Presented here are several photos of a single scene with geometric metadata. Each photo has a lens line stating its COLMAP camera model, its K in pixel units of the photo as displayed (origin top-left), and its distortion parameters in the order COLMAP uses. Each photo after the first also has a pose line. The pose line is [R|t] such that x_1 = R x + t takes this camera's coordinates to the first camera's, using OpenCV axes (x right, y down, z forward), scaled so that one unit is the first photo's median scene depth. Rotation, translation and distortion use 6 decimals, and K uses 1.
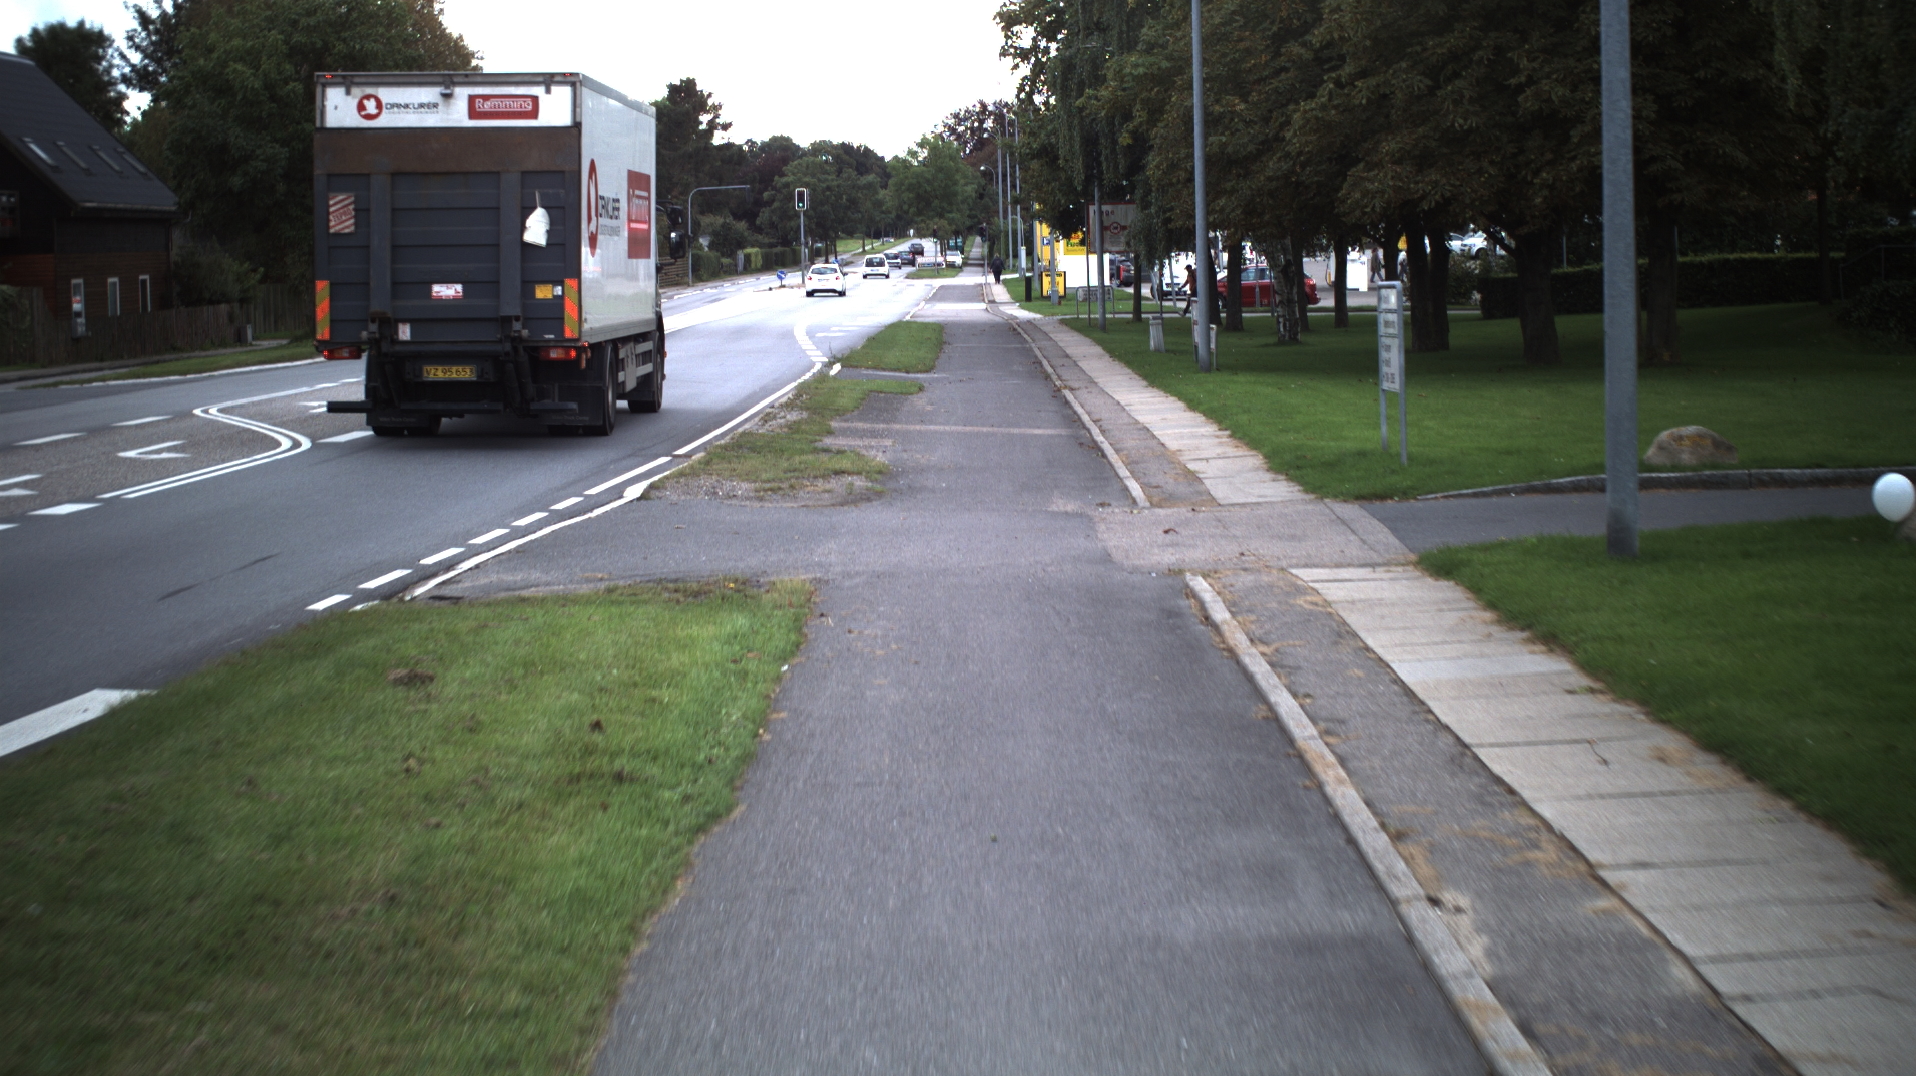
lens RADIAL K [[3465.7, 0, 958.6], [0, 3465.7, 538.8], [0, 0, 1]] dist [-0.256922, 0.000000]
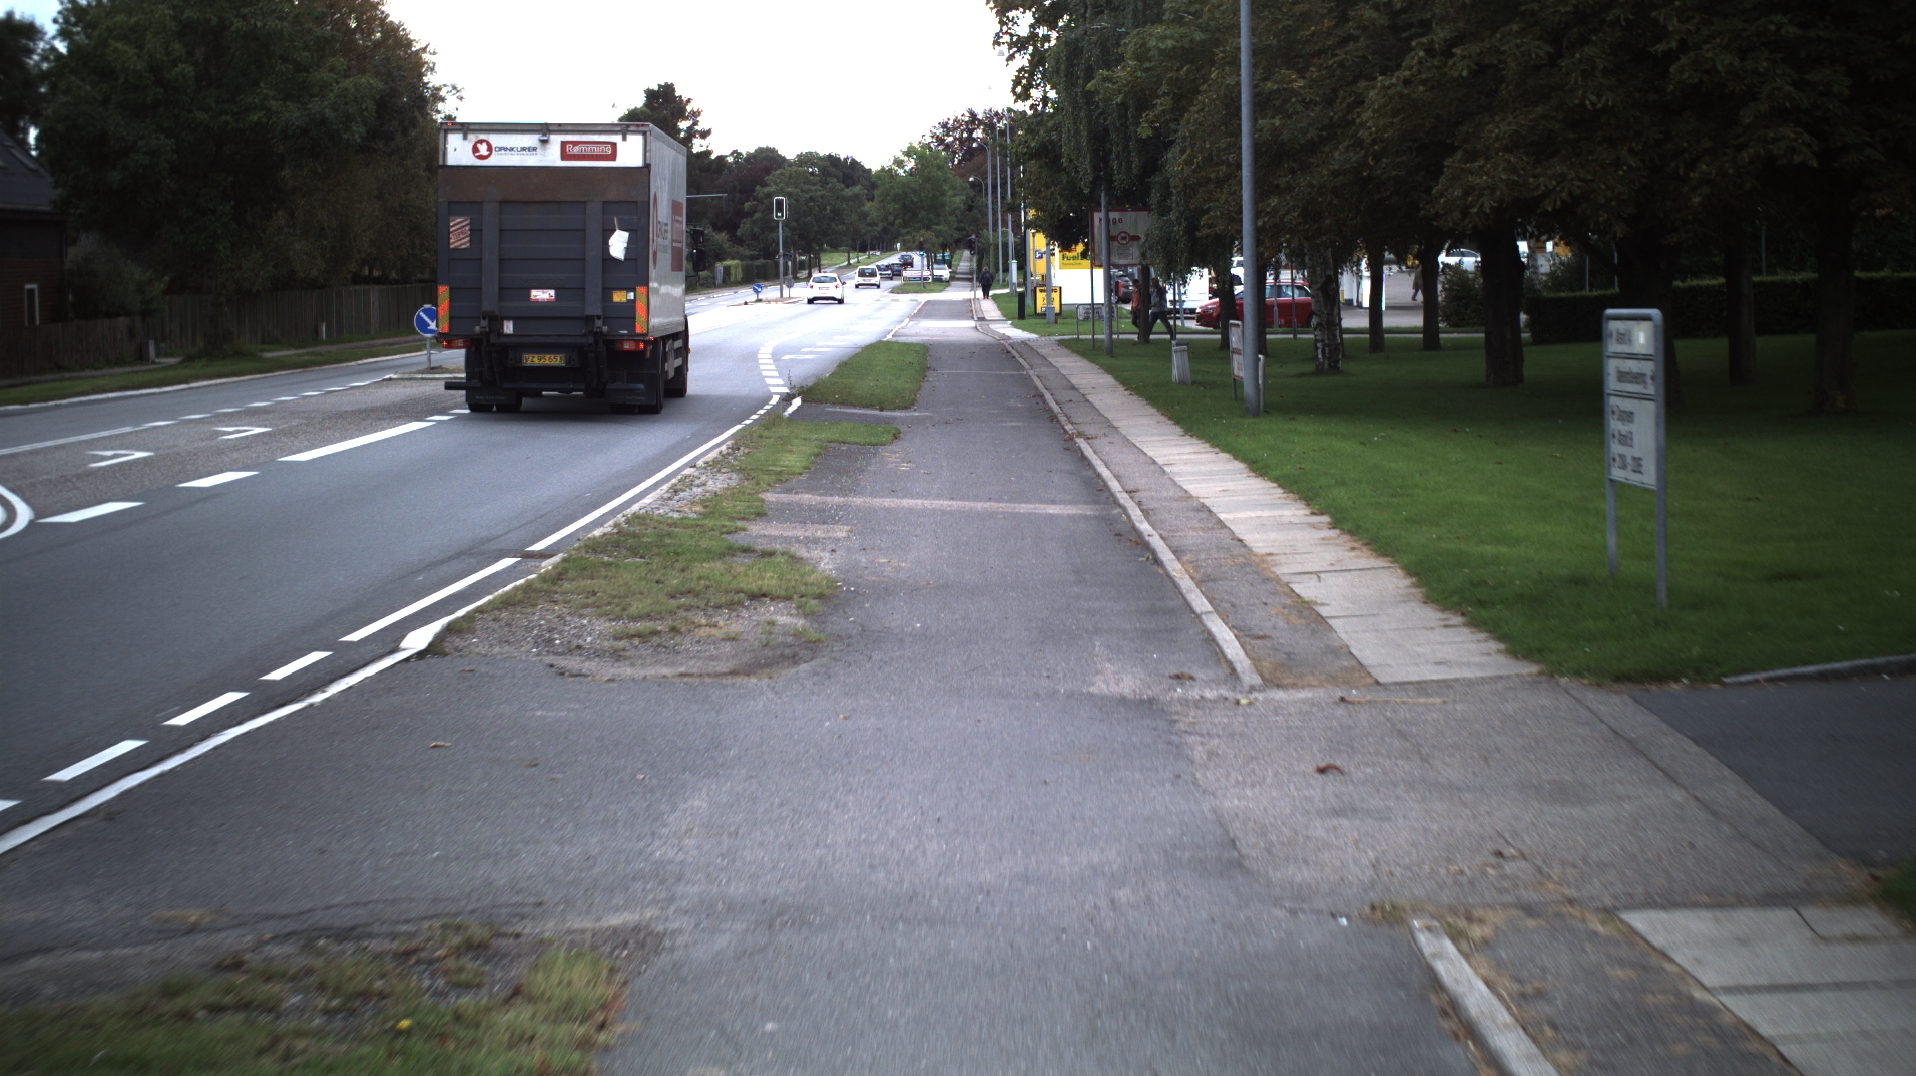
lens RADIAL K [[3465.7, 0, 960.6], [0, 3465.7, 534.7], [0, 0, 1]] dist [-0.256922, 0.000000]
pose [[0.999965, 0.006839, 0.004722, 0.000219], [-0.006813, 0.999962, -0.005370, -0.016585], [-0.004759, 0.005338, 0.999974, 0.213060]]
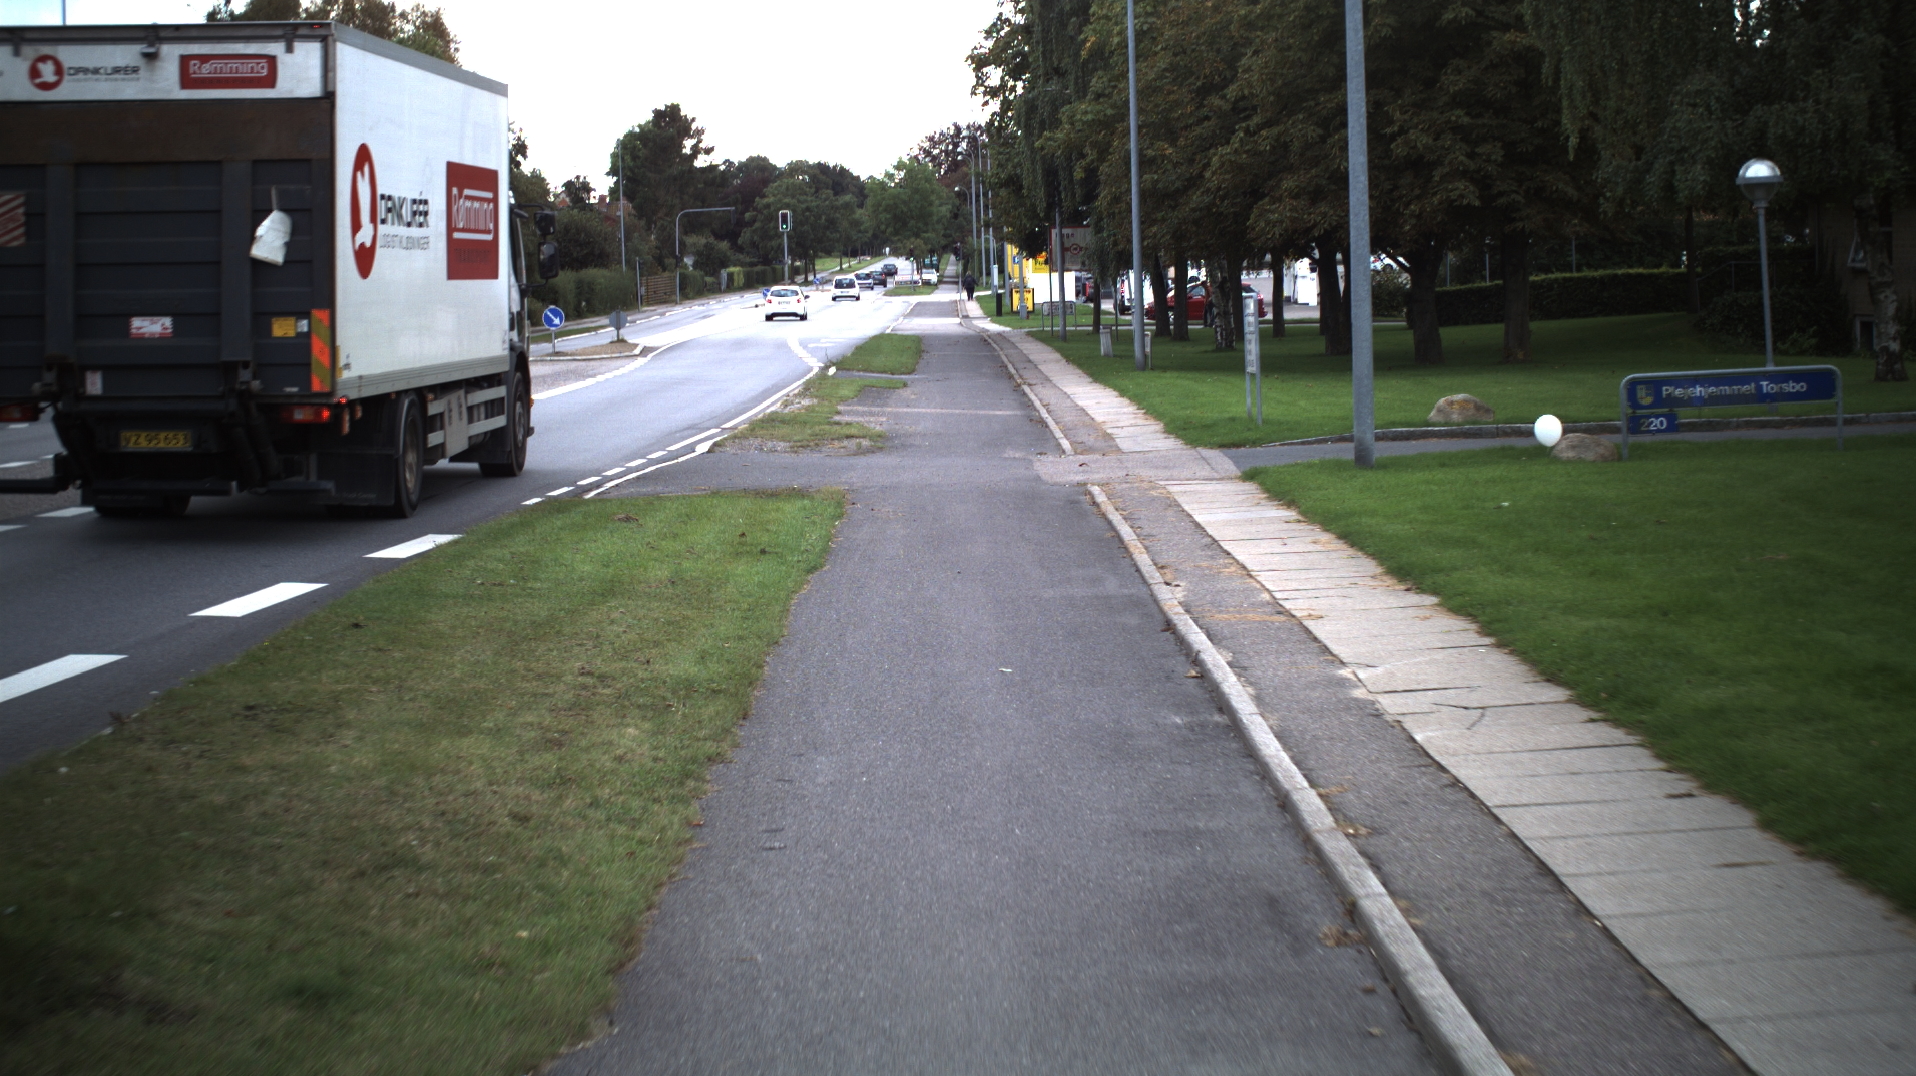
lens RADIAL K [[3465.7, 0, 954.3], [0, 3465.7, 542.1], [0, 0, 1]] dist [-0.256922, 0.000000]
pose [[0.999975, -0.004251, 0.005670, -0.000820], [0.004274, 0.999982, -0.004109, 0.016822], [-0.005653, 0.004134, 0.999975, -0.213184]]
